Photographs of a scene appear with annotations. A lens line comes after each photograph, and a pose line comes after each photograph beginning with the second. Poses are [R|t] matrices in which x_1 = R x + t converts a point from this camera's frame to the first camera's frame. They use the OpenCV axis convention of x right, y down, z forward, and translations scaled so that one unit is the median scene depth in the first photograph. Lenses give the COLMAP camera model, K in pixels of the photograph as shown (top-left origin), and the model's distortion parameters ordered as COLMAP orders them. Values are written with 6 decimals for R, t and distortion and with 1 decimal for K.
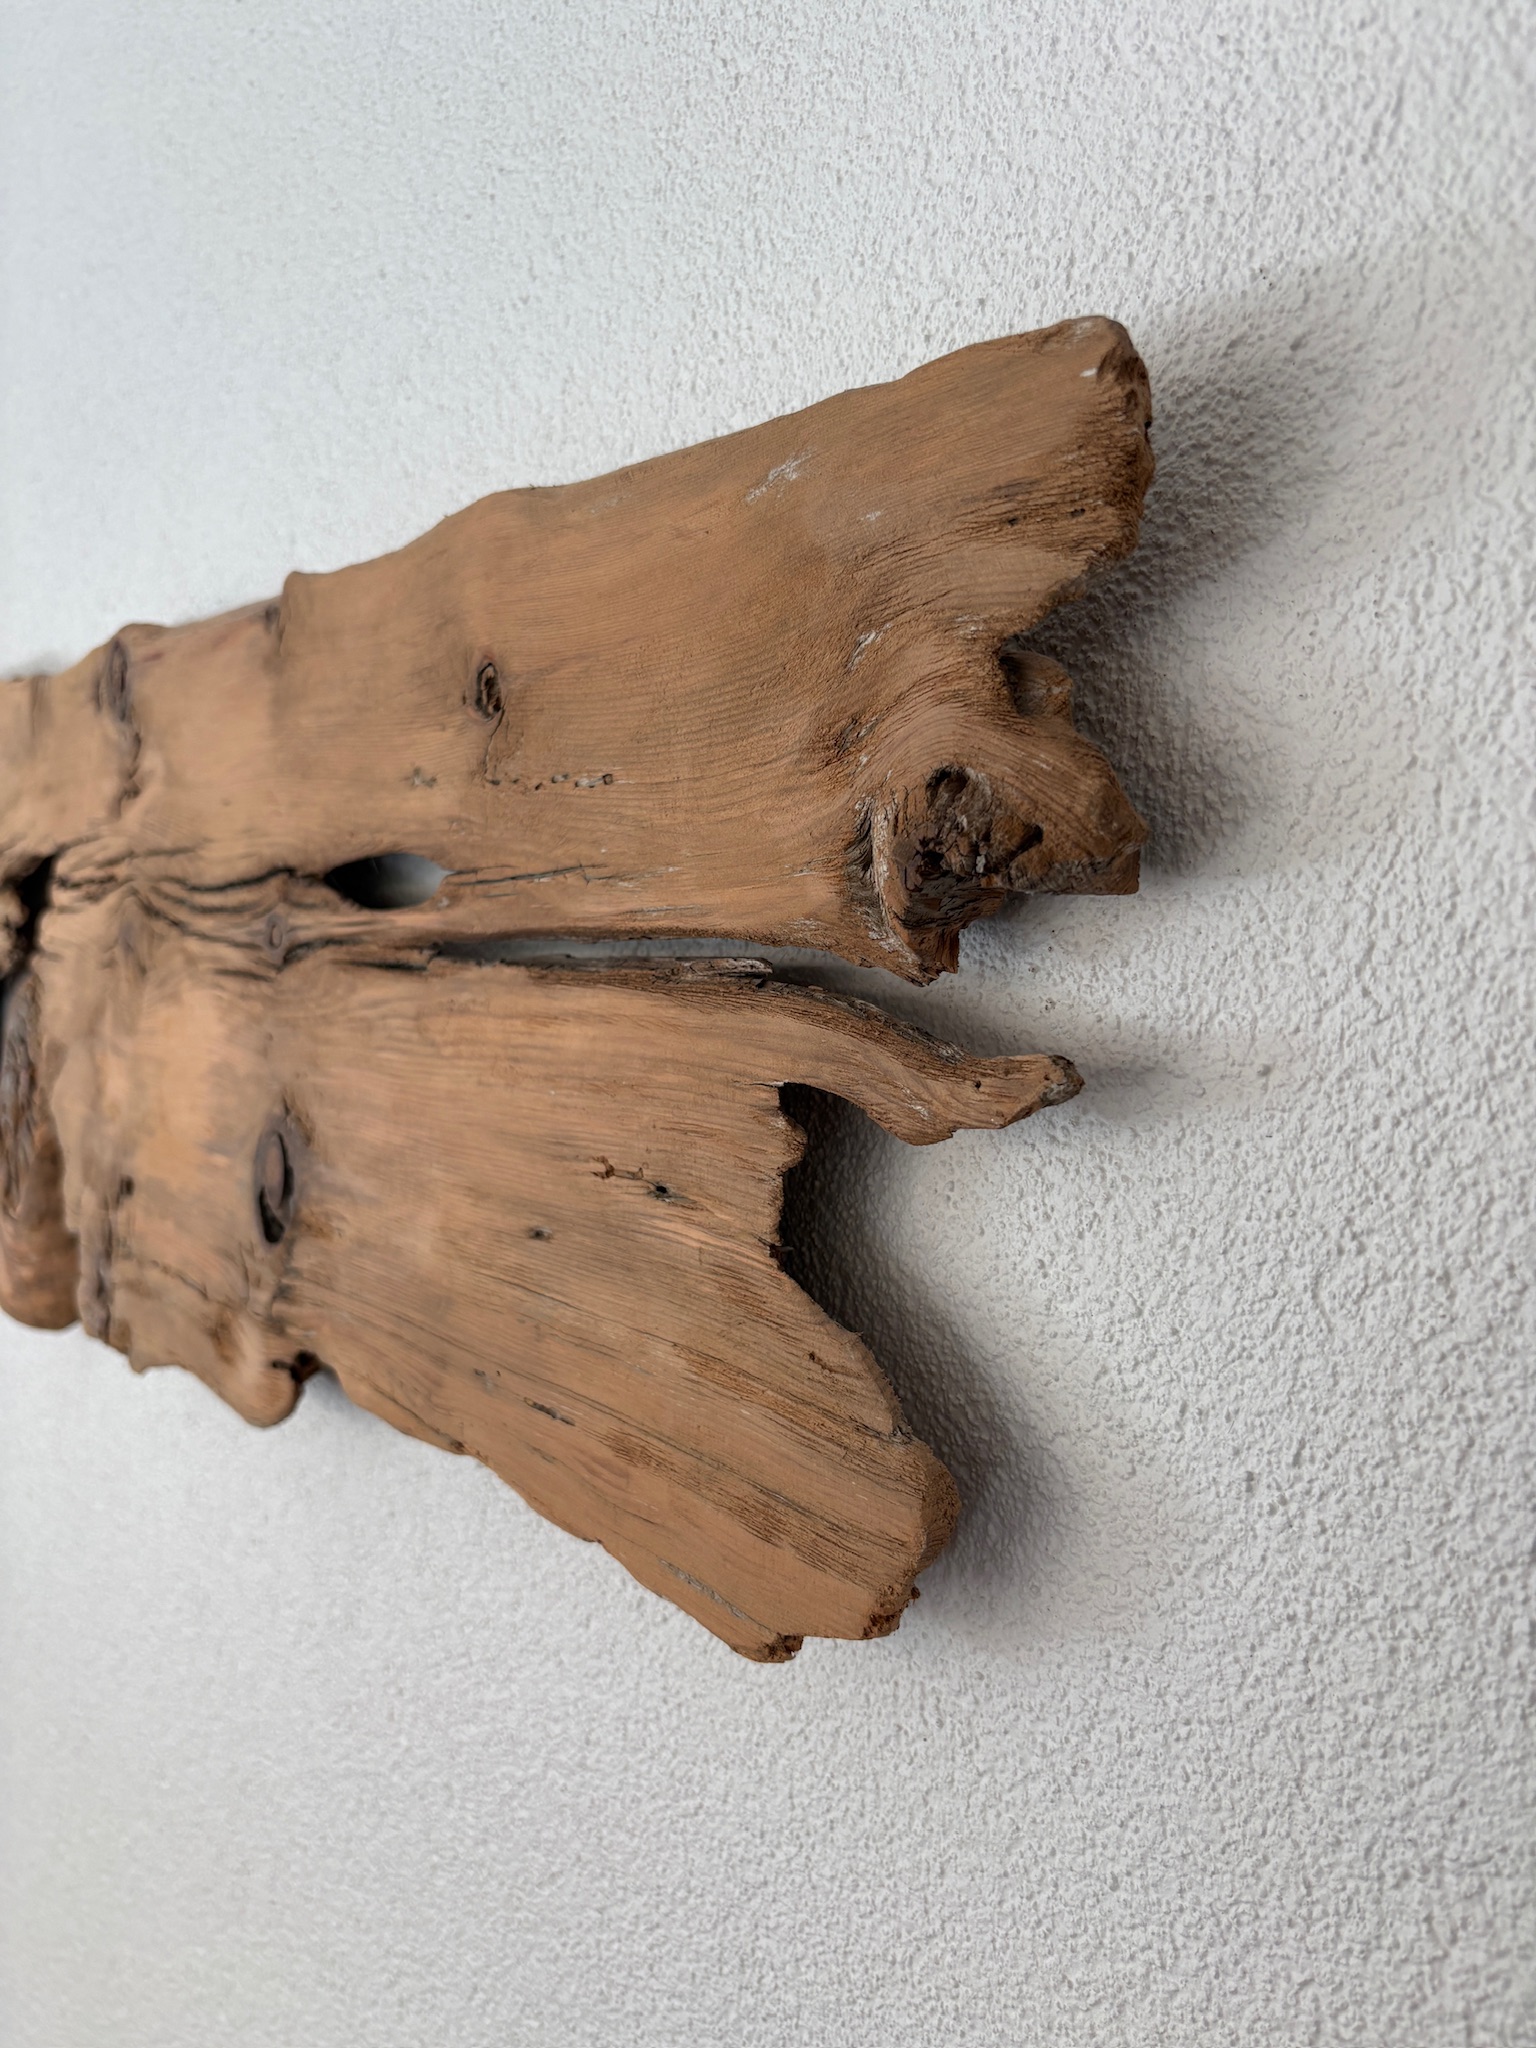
lens RADIAL K [[1605.7, 0, 771.5], [0, 1605.7, 1024.3], [0, 0, 1]] dist [0.057165, -0.115194]
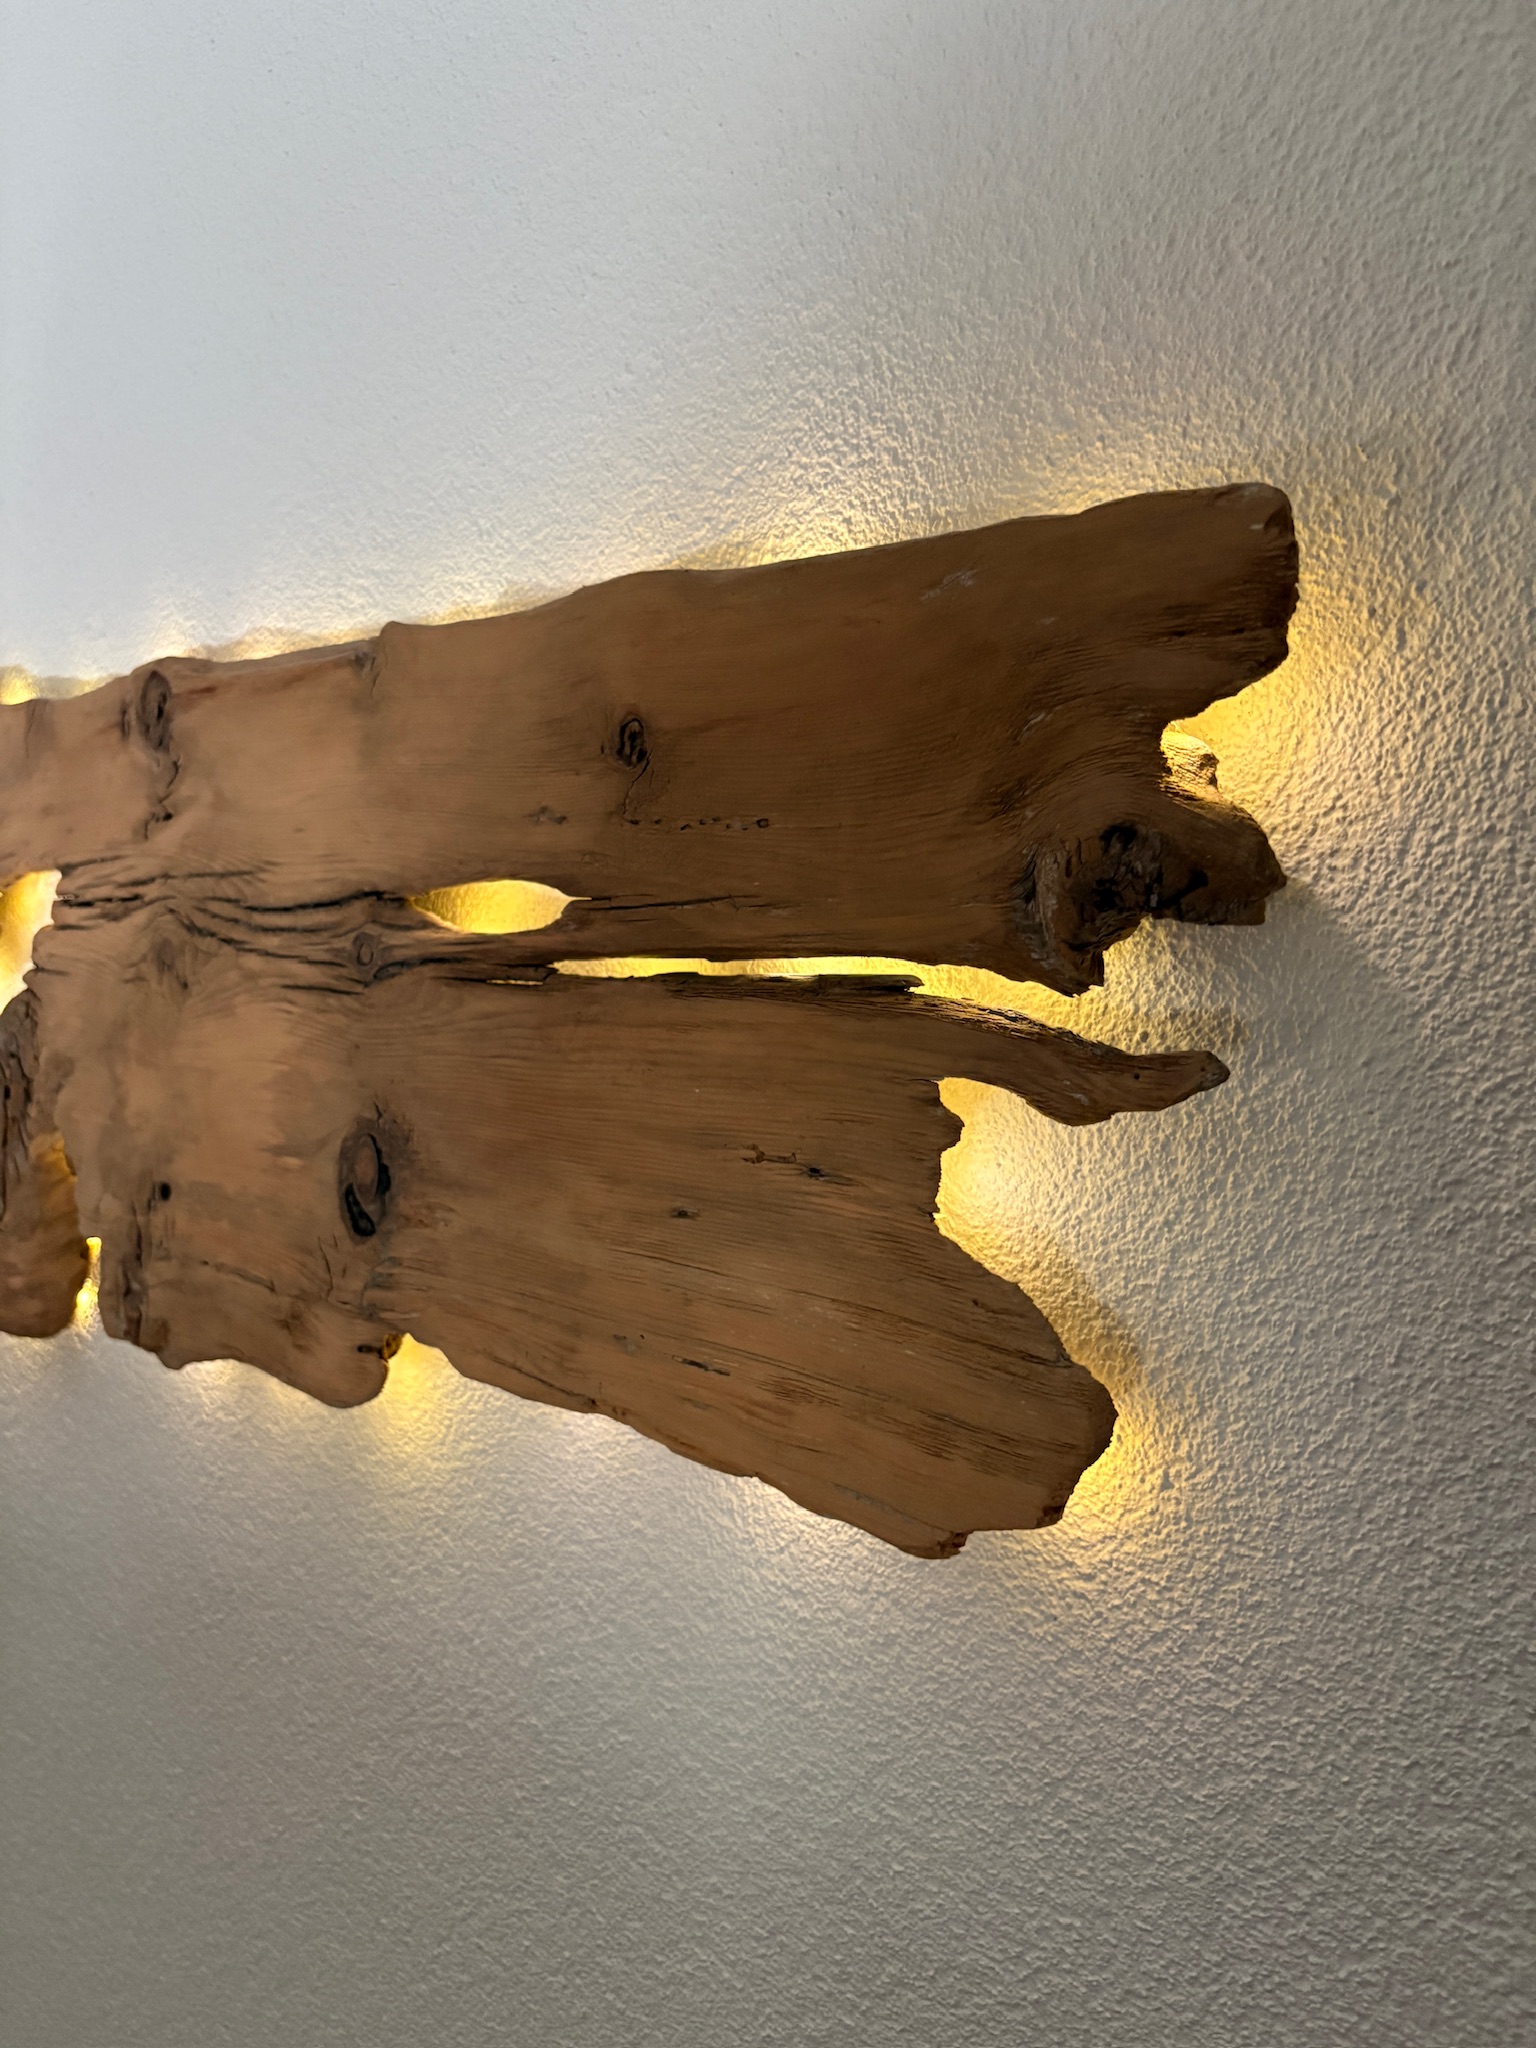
lens RADIAL K [[1605.7, 0, 765.2], [0, 1605.7, 1025.4], [0, 0, 1]] dist [0.057165, -0.115194]
pose [[0.991860, -0.003822, 0.127277, -0.303103], [0.004968, 0.999950, -0.008691, 0.007315], [-0.127237, 0.009252, 0.991829, -0.199457]]
